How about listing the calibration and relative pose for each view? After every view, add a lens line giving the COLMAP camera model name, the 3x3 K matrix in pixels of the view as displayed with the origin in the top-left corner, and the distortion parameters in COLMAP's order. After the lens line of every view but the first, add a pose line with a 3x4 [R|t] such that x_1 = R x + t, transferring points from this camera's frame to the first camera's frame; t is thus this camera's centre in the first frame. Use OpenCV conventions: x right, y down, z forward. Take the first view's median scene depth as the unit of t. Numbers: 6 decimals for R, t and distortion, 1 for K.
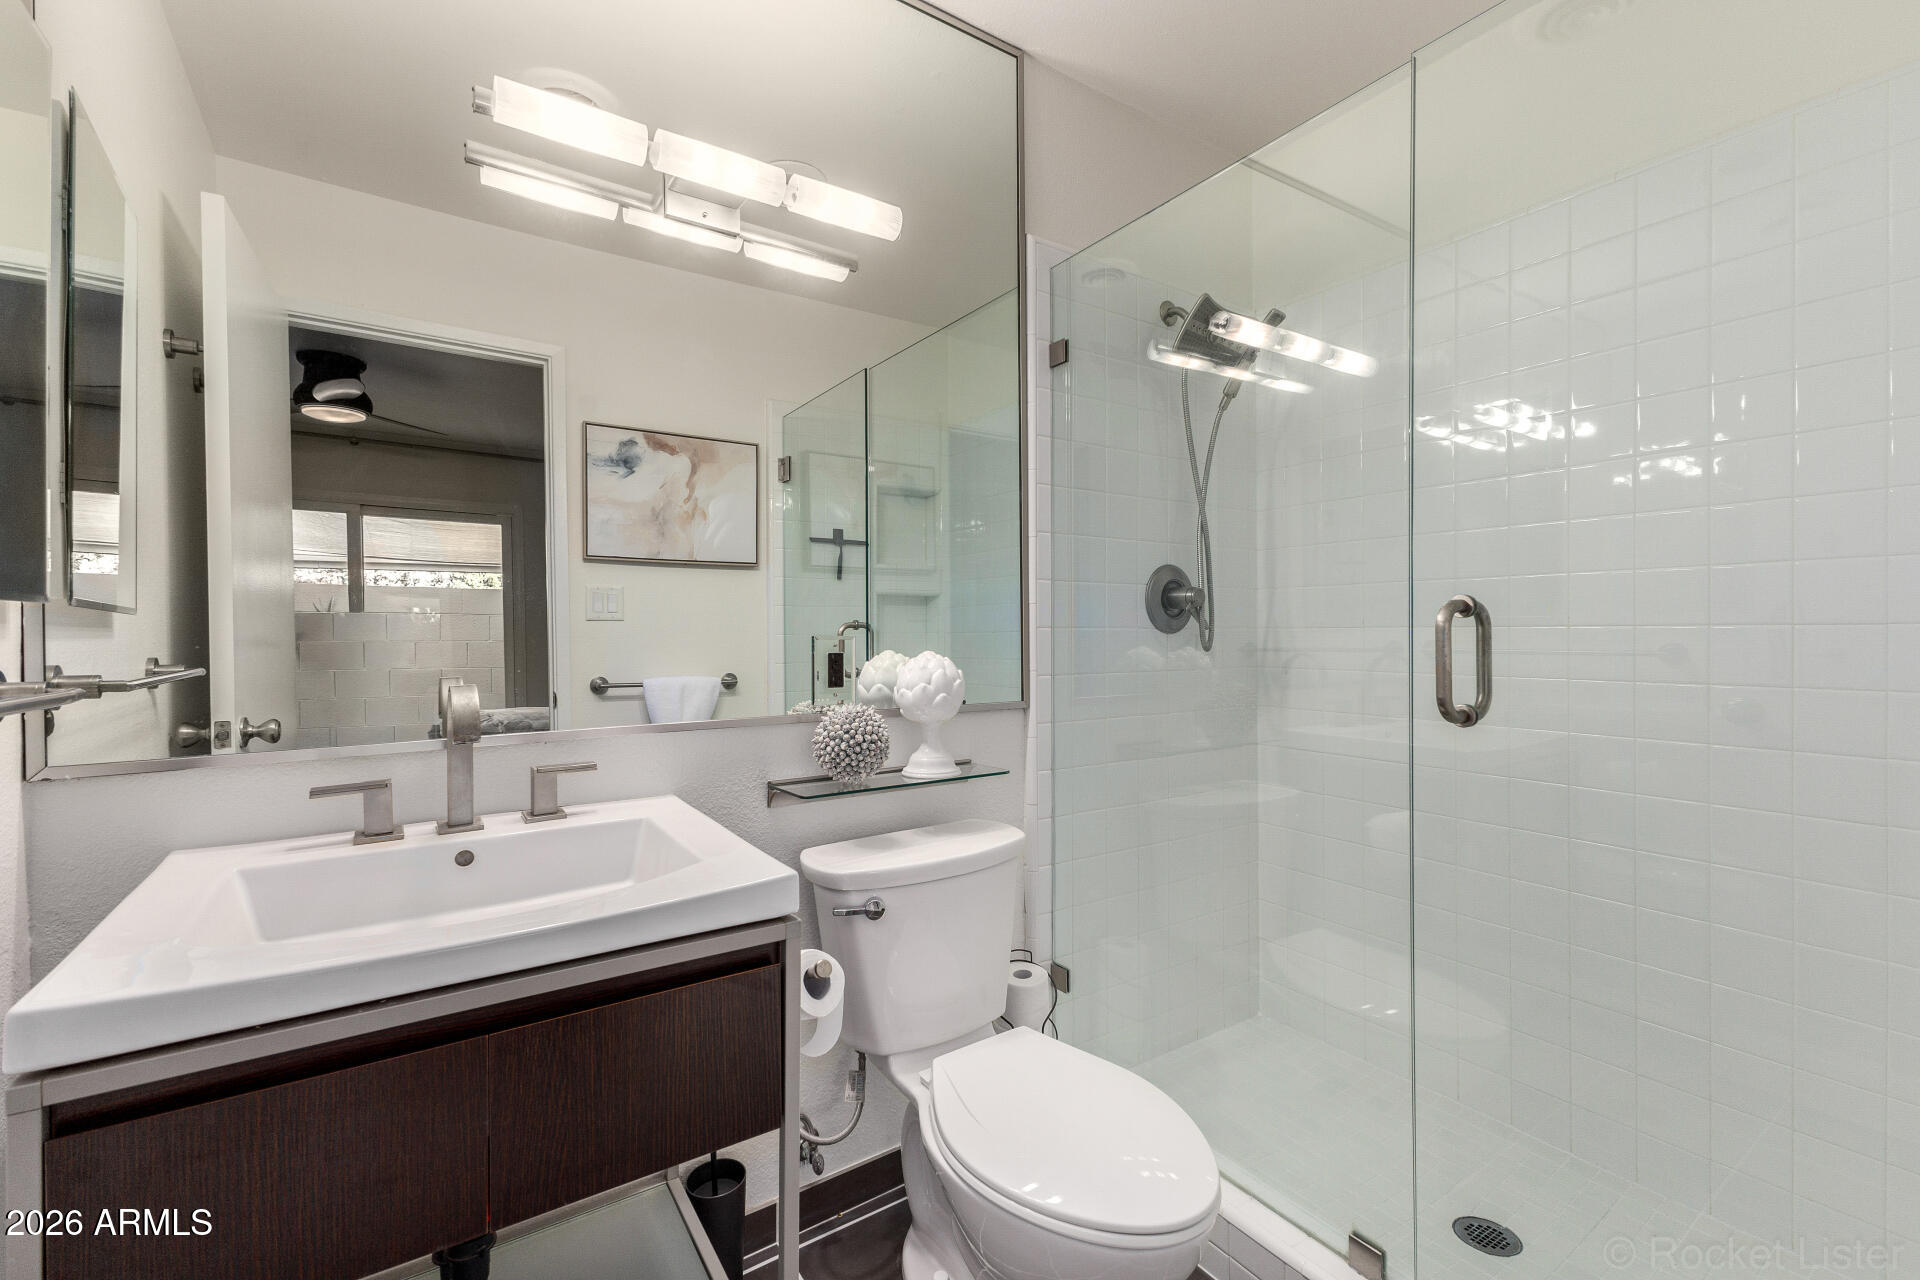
lens RADIAL K [[831.7, 0, 964.4], [0, 831.7, 638.7], [0, 0, 1]] dist [0.014311, -0.002569]
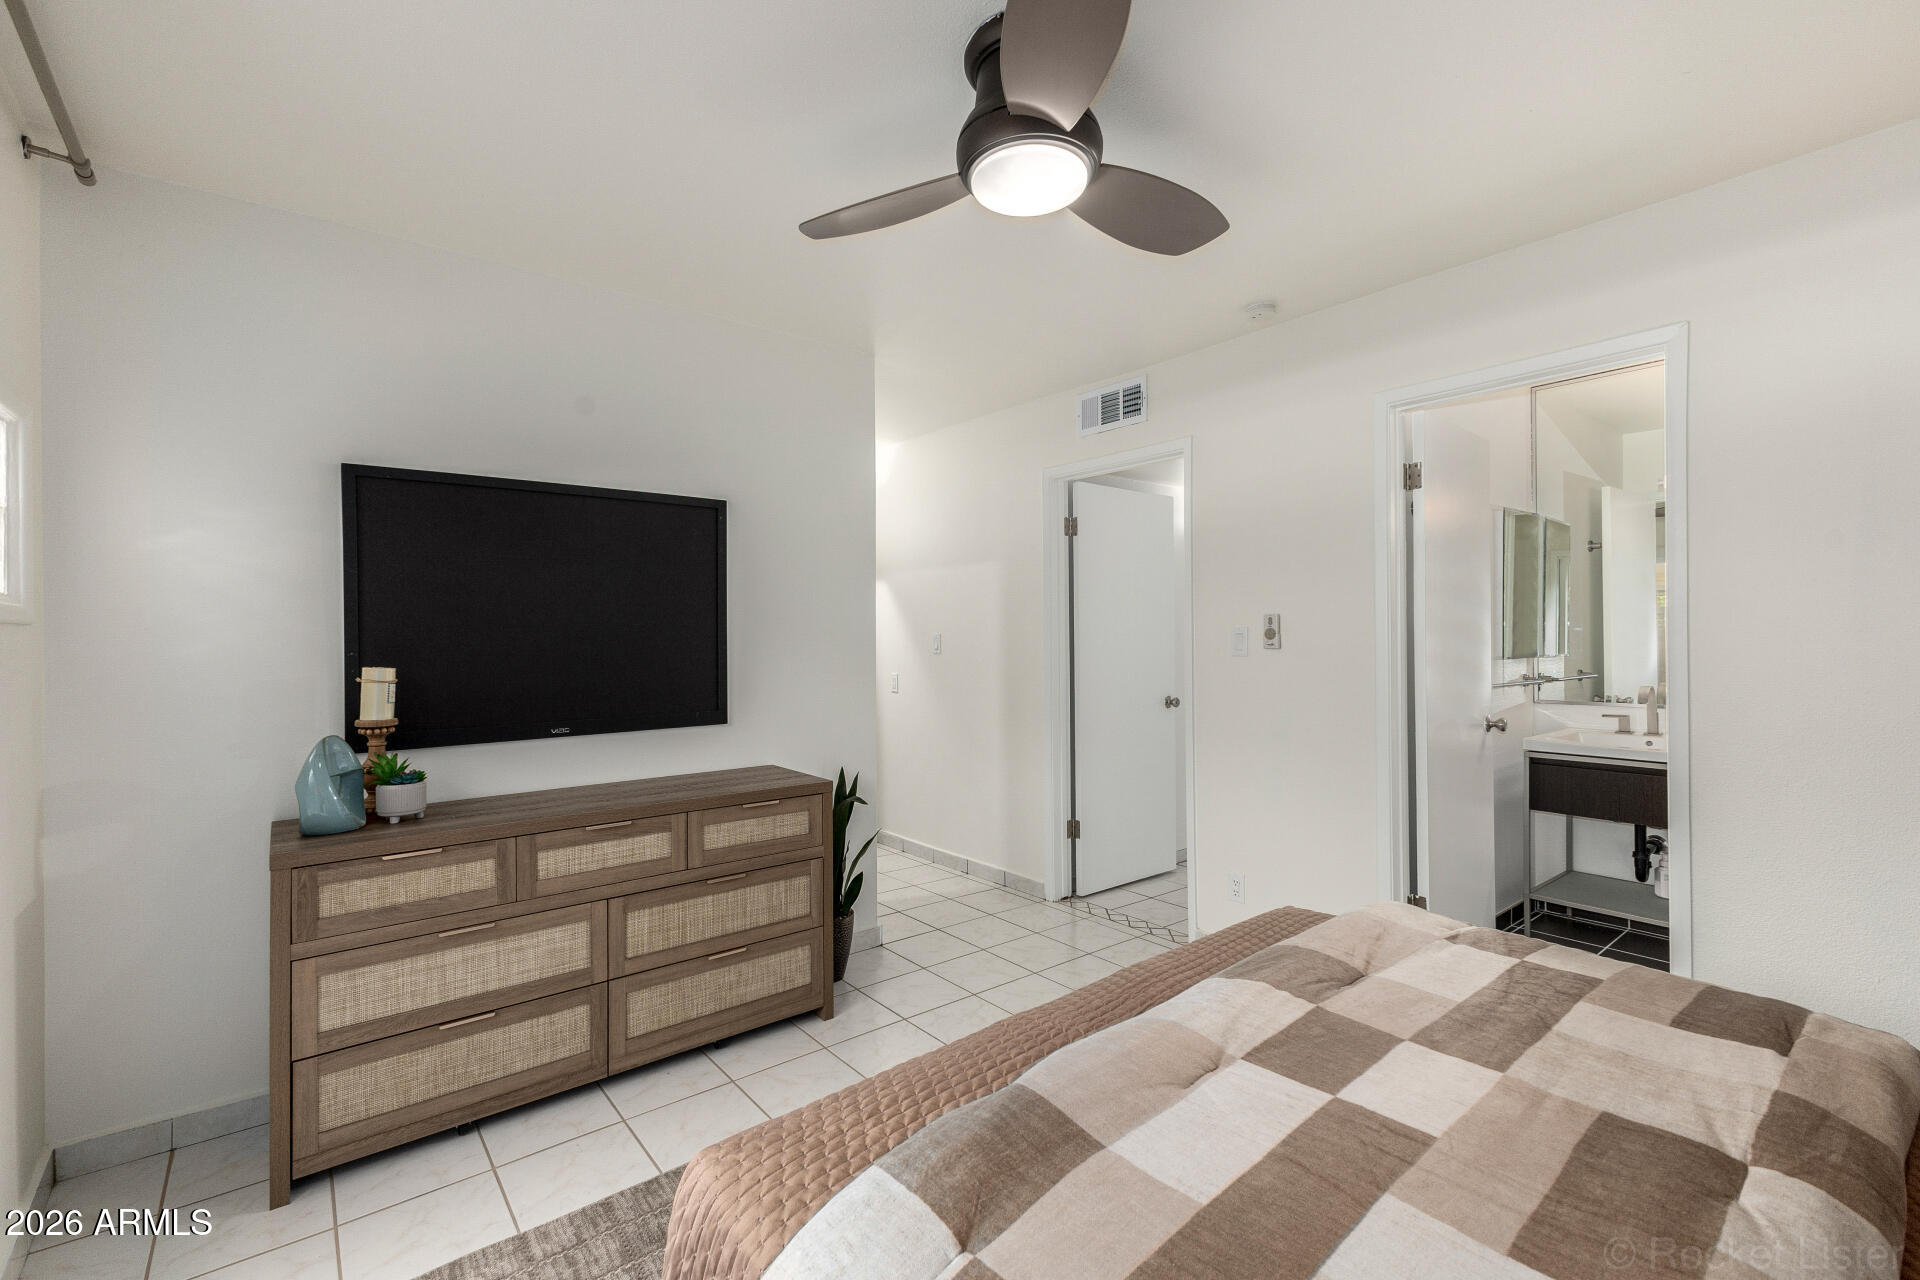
lens RADIAL K [[831.7, 0, 962.6], [0, 831.7, 630.6], [0, 0, 1]] dist [0.014311, -0.002569]
pose [[0.085616, 0.012205, -0.996253, 2.216051], [0.002637, 0.999919, 0.012476, -0.192179], [0.996325, -0.003695, 0.085577, -1.737518]]
